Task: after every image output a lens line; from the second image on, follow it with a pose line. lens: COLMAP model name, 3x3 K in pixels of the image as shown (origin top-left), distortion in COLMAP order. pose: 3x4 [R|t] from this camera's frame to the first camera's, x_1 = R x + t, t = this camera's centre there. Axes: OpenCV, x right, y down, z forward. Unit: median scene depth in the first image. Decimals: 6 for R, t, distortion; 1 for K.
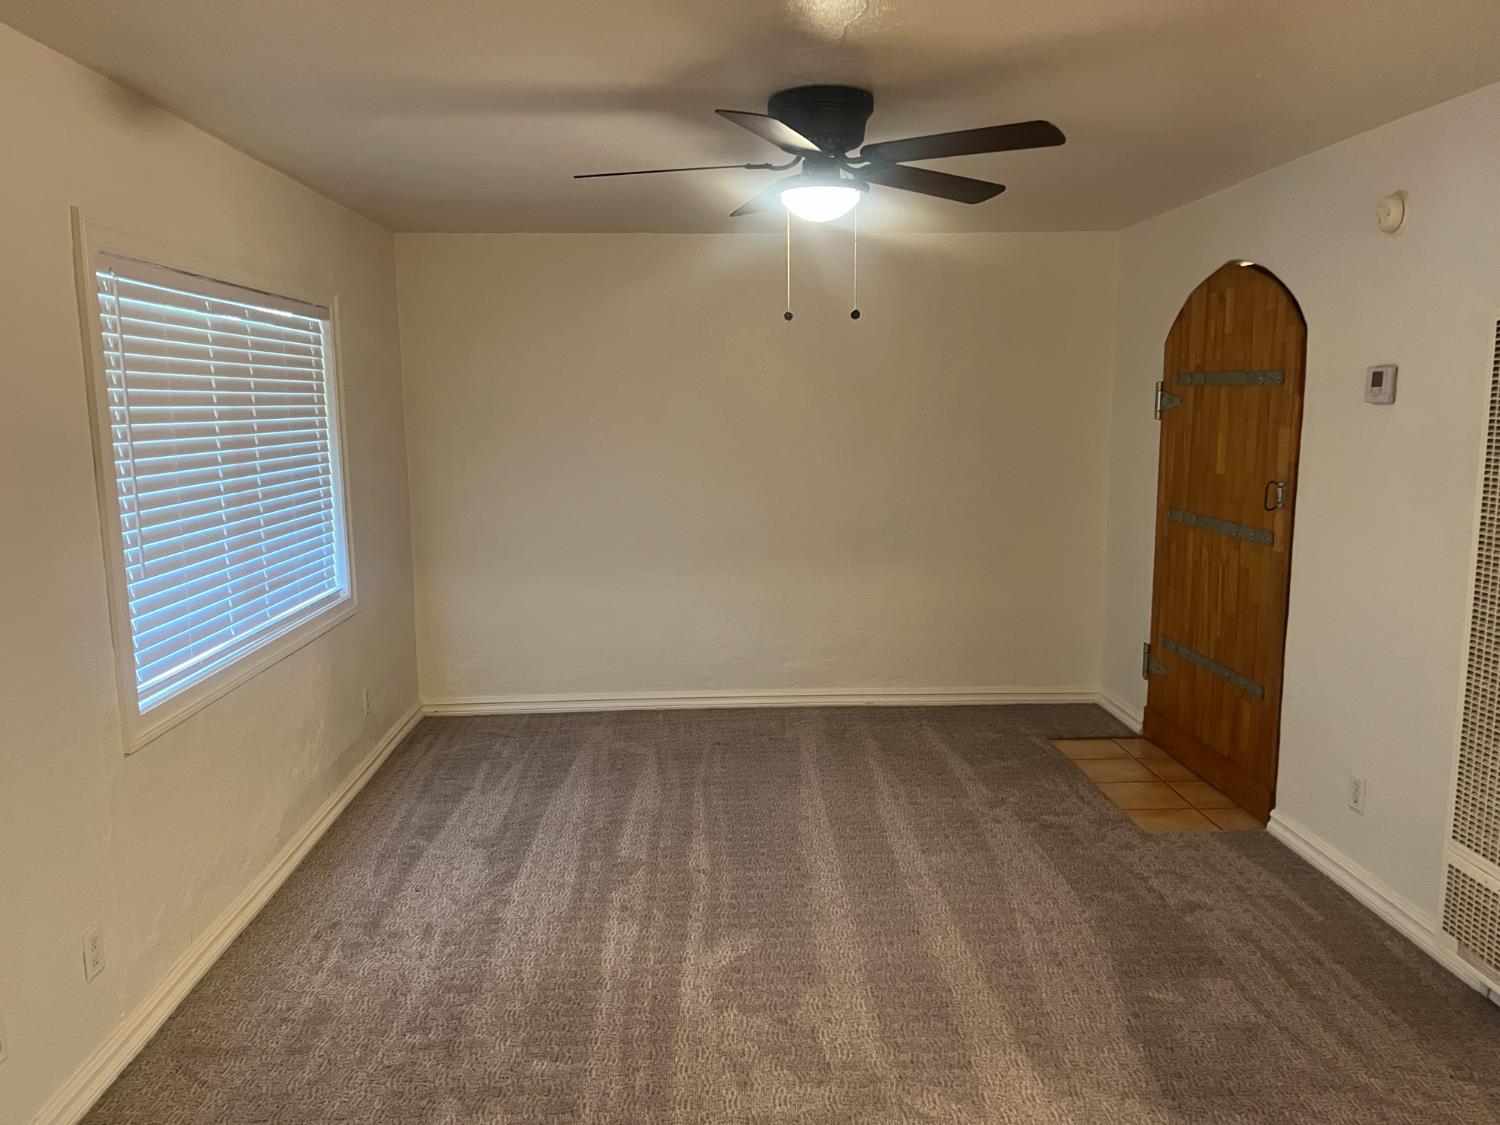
lens RADIAL K [[1140.1, 0, 750.3], [0, 1140.1, 566.8], [0, 0, 1]] dist [0.049139, -0.034448]
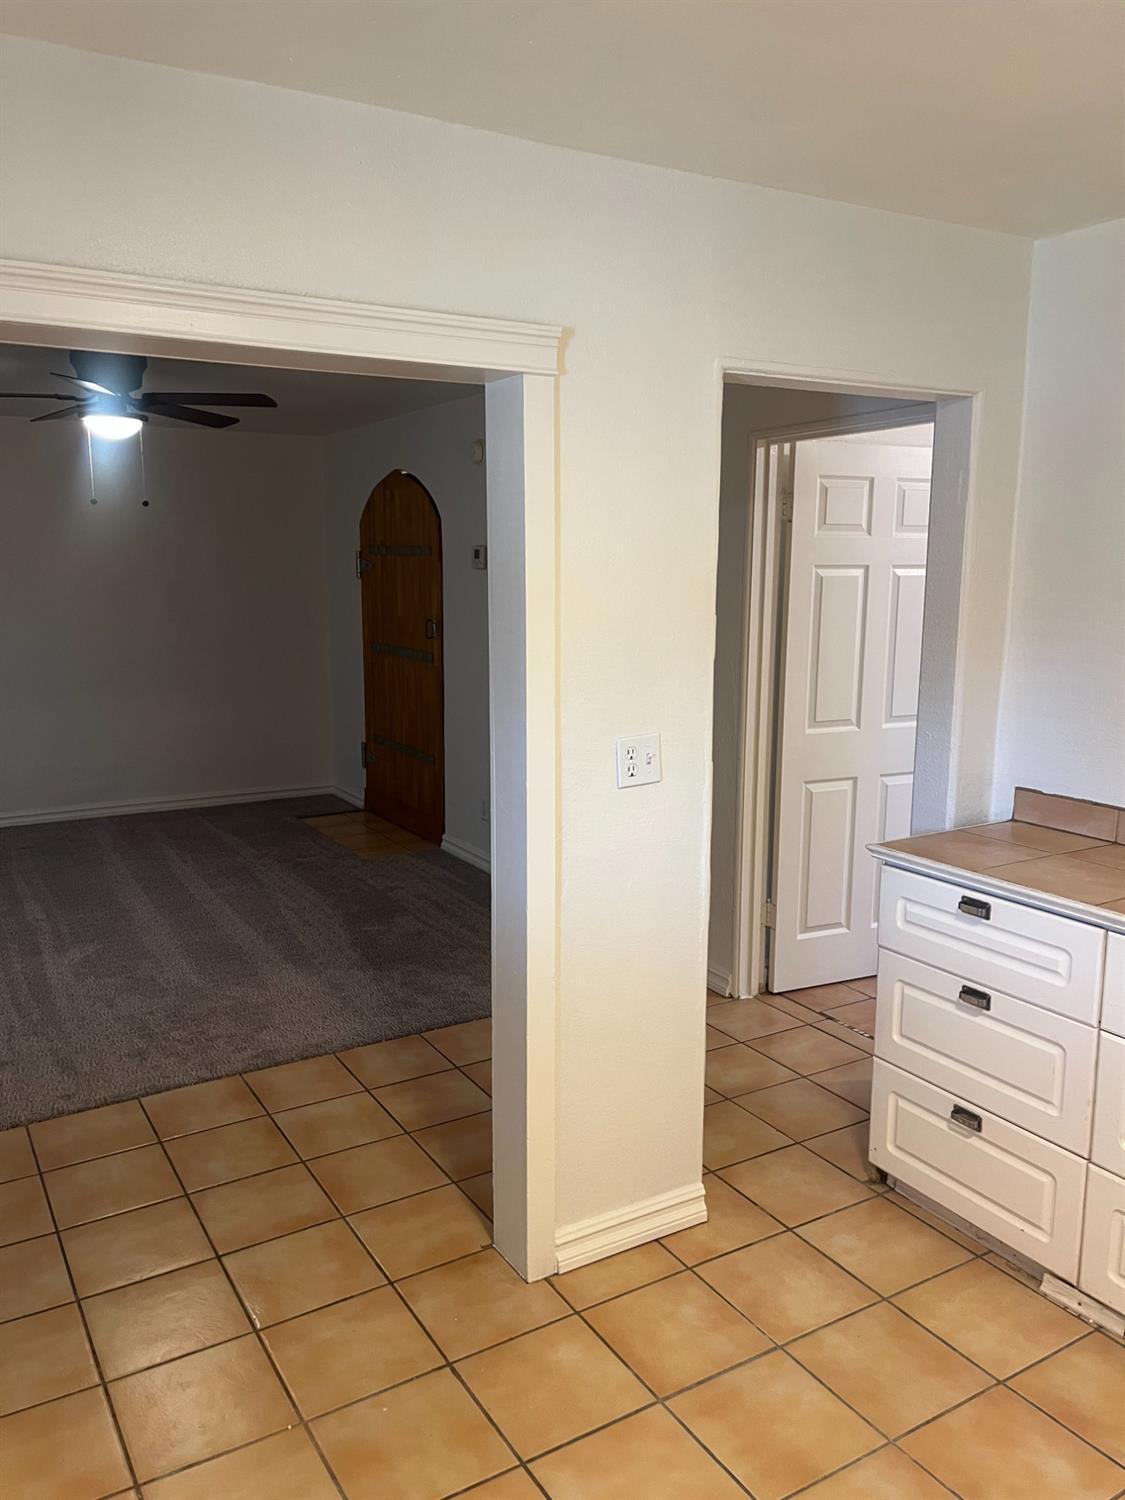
lens RADIAL K [[1140.1, 0, 562.0], [0, 1140.1, 751.5], [0, 0, 1]] dist [0.049139, -0.034448]
pose [[0.882206, -0.069035, 0.465776, -0.107637], [0.060048, 0.997612, 0.034128, 0.059363], [-0.467020, -0.002139, 0.884244, -0.419257]]
